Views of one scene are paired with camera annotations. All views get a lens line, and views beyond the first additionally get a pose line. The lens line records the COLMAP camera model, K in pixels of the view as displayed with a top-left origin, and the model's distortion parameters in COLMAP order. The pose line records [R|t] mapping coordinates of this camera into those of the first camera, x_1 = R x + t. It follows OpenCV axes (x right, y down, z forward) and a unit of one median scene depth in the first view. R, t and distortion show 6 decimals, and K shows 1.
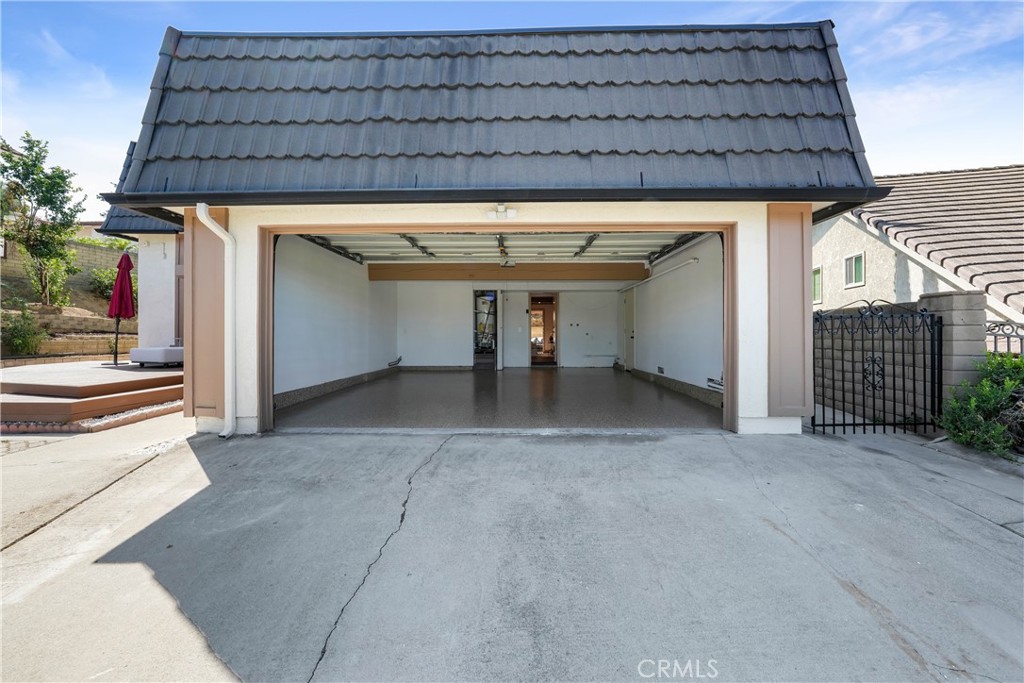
lens RADIAL K [[391.5, 0, 543.6], [0, 391.5, 332.4], [0, 0, 1]] dist [-0.008621, -0.000323]
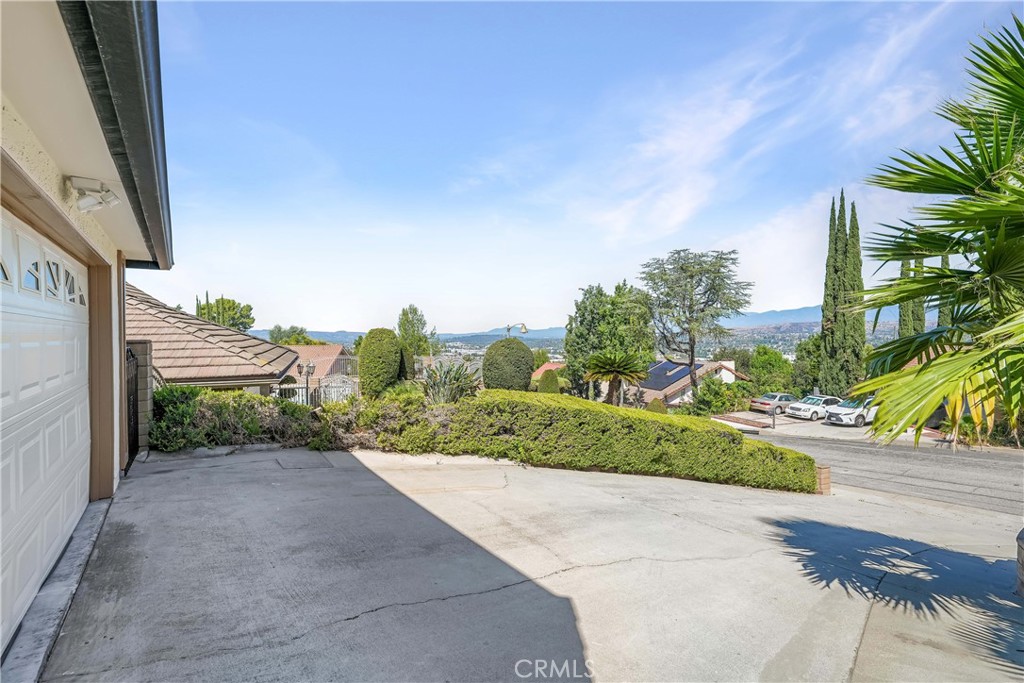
lens RADIAL K [[479.2, 0, 512.6], [0, 479.2, 339.9], [0, 0, 1]] dist [-0.002935, 0.000277]
pose [[-0.567965, 0.000897, 0.823052, -1.185131], [-0.003194, 0.999989, -0.003294, -0.131526], [-0.823046, -0.004499, -0.567956, 1.106827]]
